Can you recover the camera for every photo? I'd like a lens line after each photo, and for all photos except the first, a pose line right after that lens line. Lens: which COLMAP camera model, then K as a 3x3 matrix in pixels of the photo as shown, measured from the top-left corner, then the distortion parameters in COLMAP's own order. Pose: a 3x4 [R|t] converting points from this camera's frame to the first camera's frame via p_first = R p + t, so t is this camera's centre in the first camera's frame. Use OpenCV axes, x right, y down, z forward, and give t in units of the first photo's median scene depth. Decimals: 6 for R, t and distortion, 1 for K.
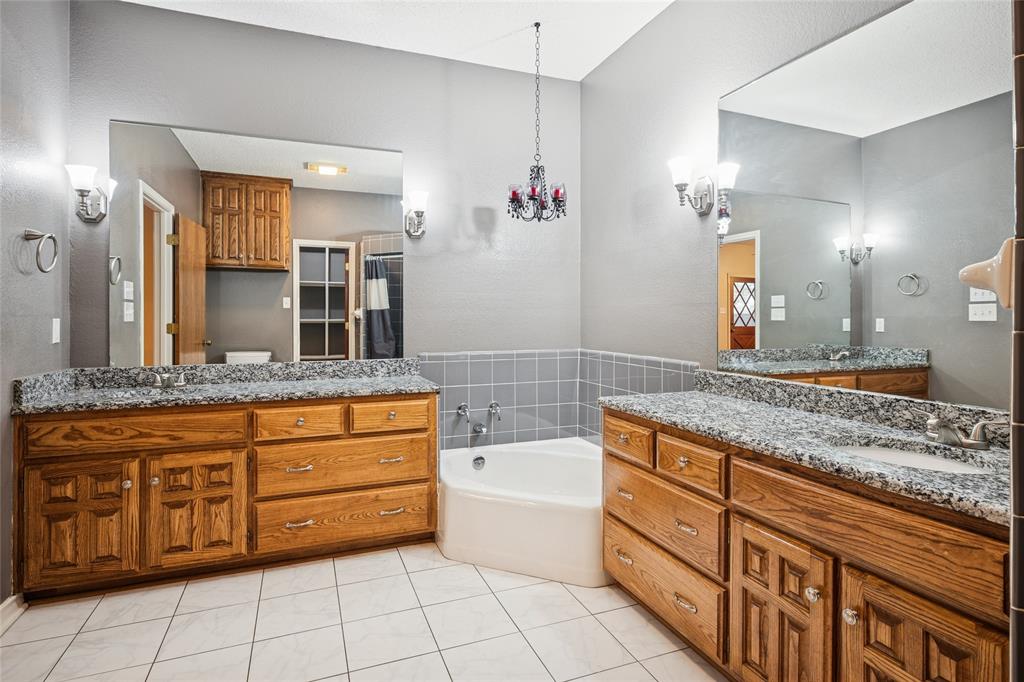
lens RADIAL K [[533.9, 0, 505.9], [0, 533.9, 319.5], [0, 0, 1]] dist [0.000406, -0.000117]
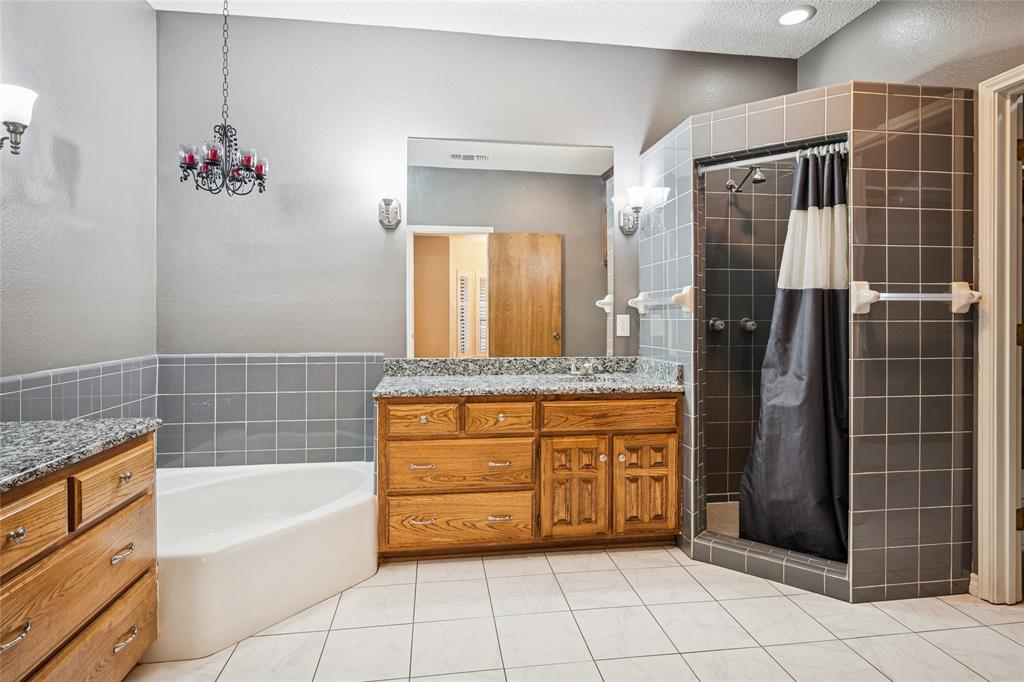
lens RADIAL K [[533.9, 0, 505.9], [0, 533.9, 319.5], [0, 0, 1]] dist [0.000406, -0.000117]
pose [[0.228796, -0.007480, 0.973446, -1.067307], [0.003522, 0.999970, 0.006856, 0.000495], [-0.973468, 0.001860, 0.228816, 0.694439]]
